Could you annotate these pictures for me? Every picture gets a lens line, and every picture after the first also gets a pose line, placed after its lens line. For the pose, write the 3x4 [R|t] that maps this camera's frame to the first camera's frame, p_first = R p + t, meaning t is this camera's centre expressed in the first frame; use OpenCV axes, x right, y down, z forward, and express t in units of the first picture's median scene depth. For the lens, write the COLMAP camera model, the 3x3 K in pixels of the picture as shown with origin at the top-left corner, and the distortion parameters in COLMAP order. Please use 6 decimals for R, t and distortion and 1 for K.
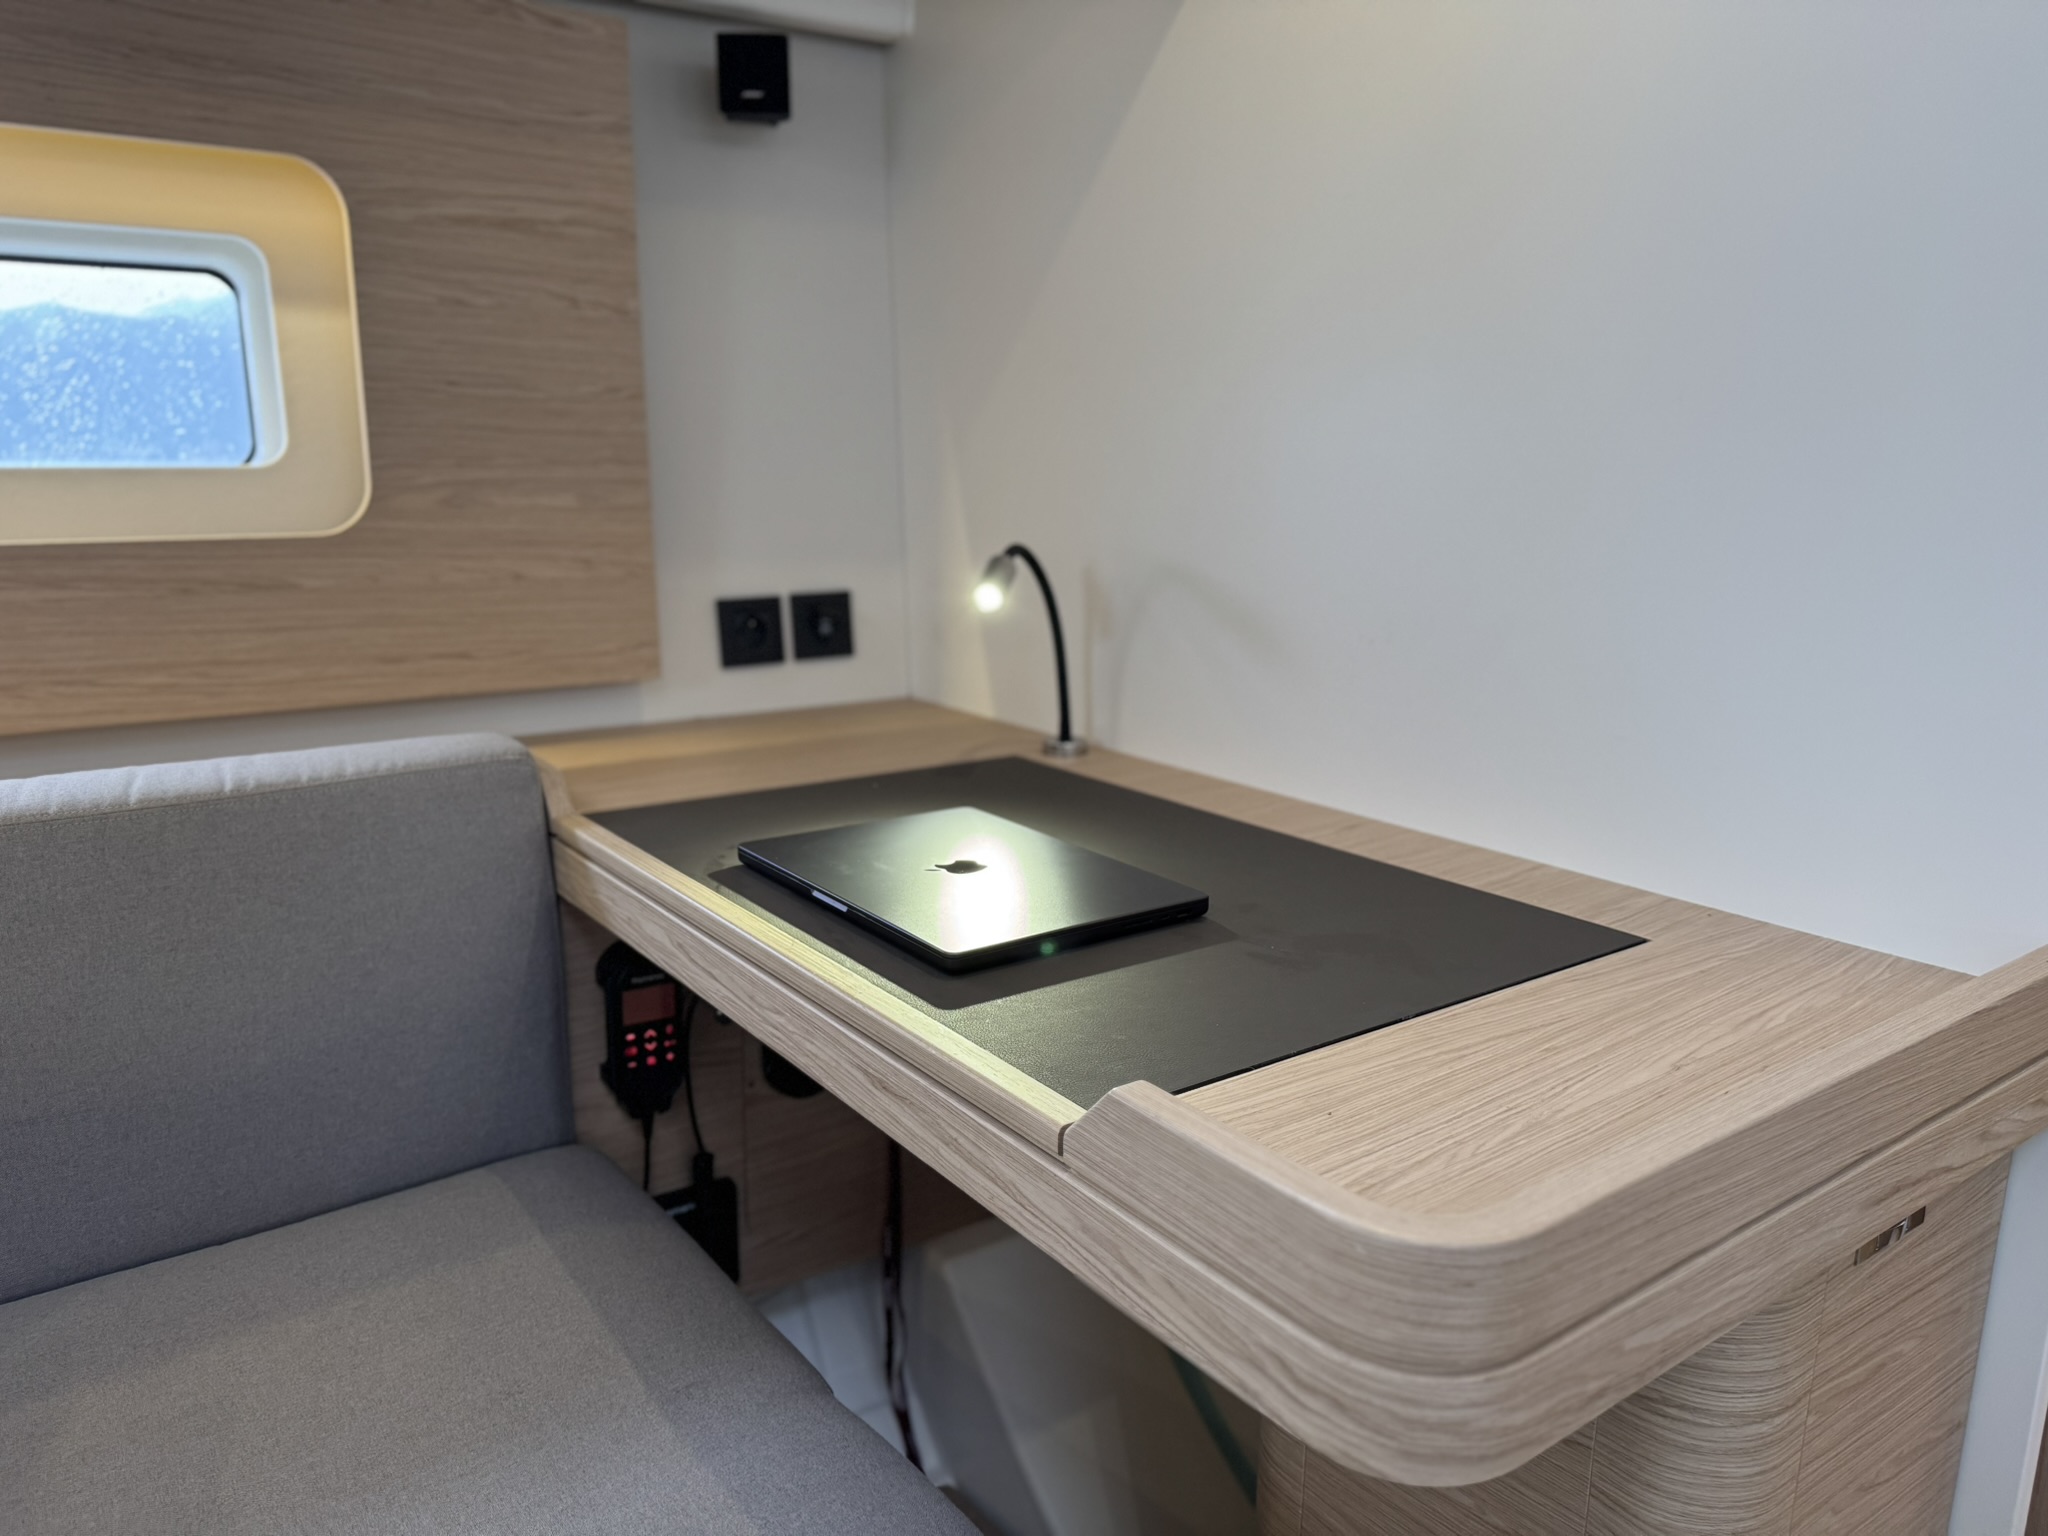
lens RADIAL K [[1441.2, 0, 1003.6], [0, 1441.2, 802.8], [0, 0, 1]] dist [0.056883, -0.070471]
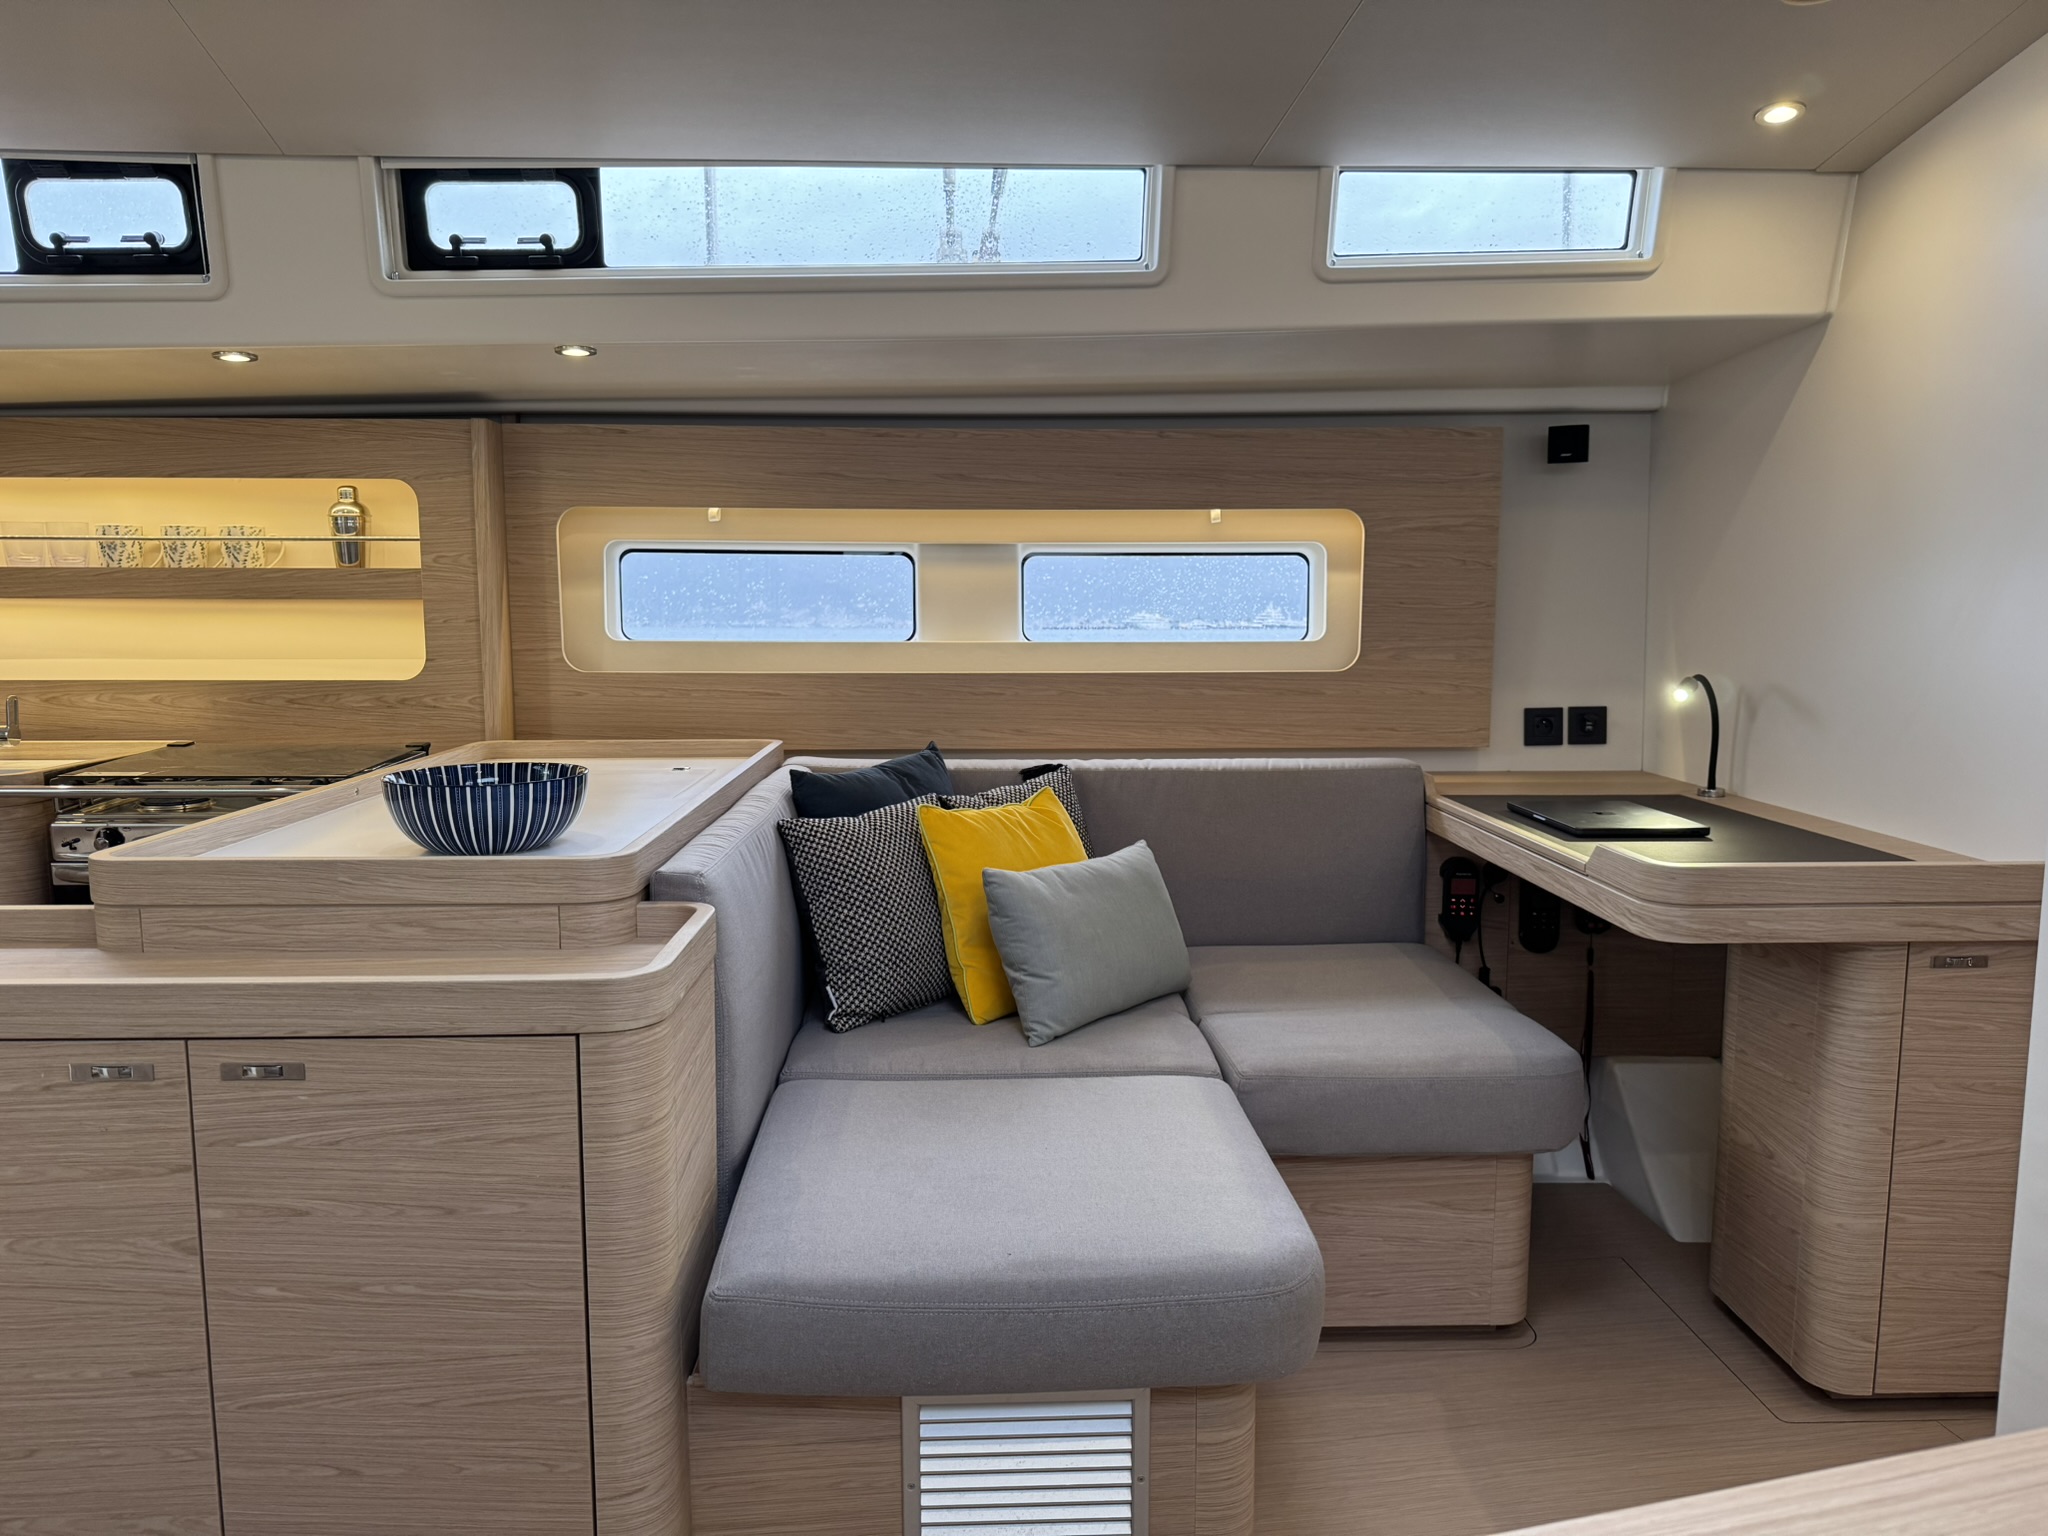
lens RADIAL K [[1441.2, 0, 1014.6], [0, 1441.2, 771.8], [0, 0, 1]] dist [0.056883, -0.070471]
pose [[0.831908, 0.057477, -0.551929, 0.333608], [-0.122079, 0.989210, -0.080991, 0.197971], [0.541319, 0.134756, 0.829949, -1.033607]]
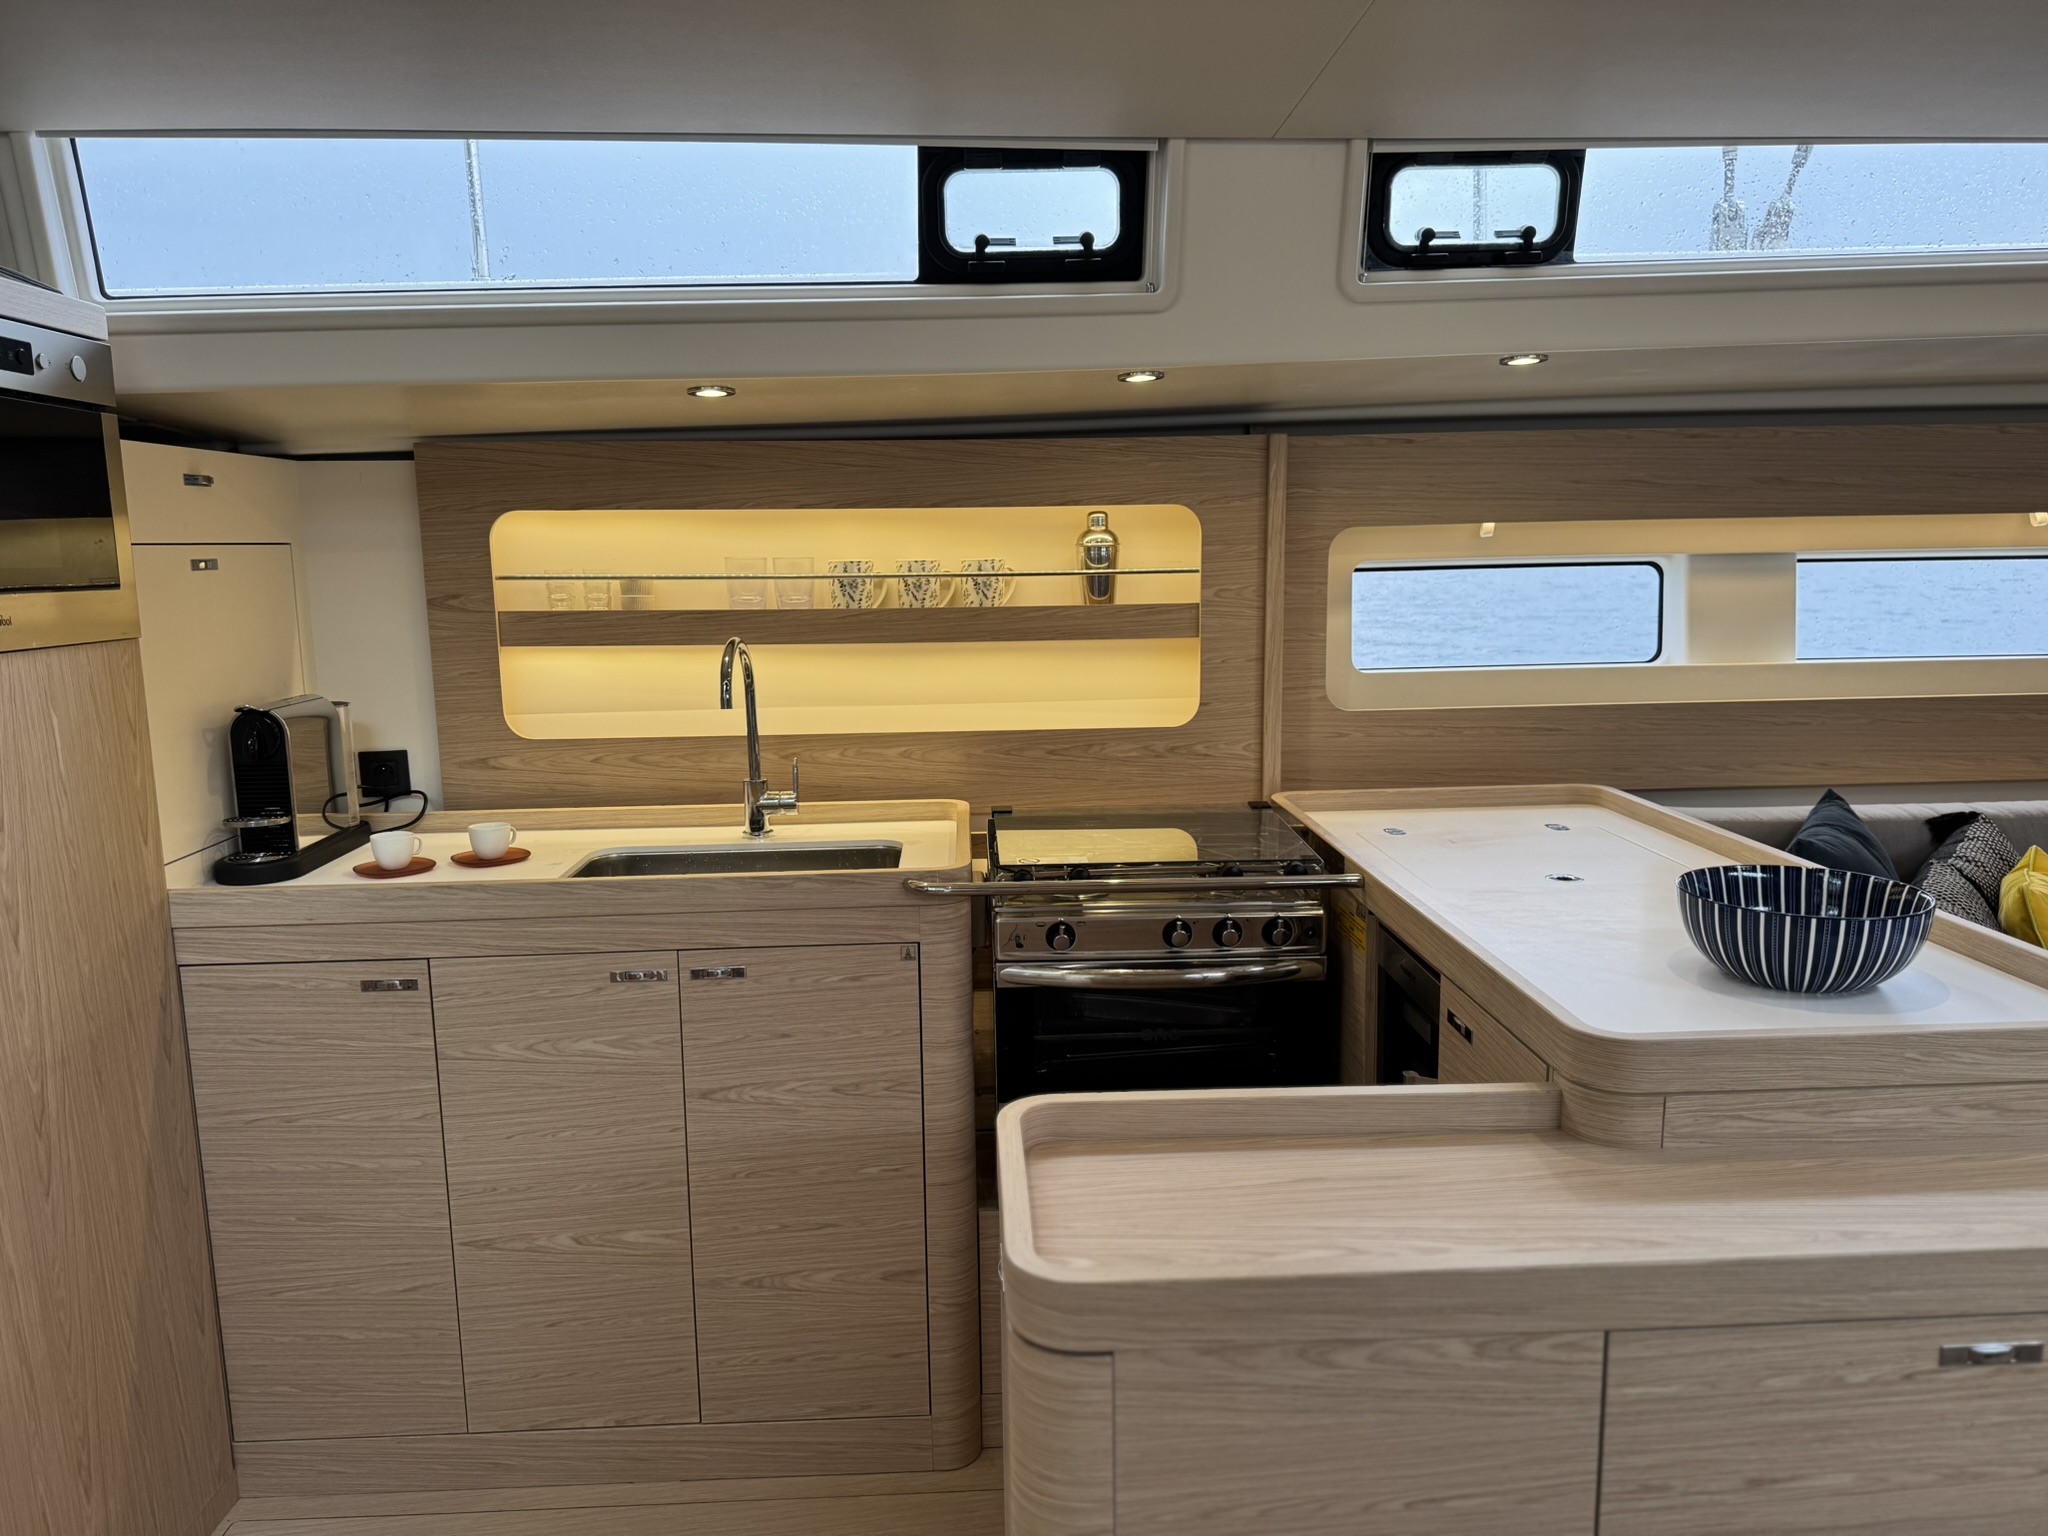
lens RADIAL K [[1441.2, 0, 1027.9], [0, 1441.2, 774.8], [0, 0, 1]] dist [0.056883, -0.070471]
pose [[0.842337, 0.060094, -0.535591, -0.678298], [-0.102251, 0.993534, -0.049338, 0.179630], [0.529163, 0.096324, 0.843035, -1.444439]]
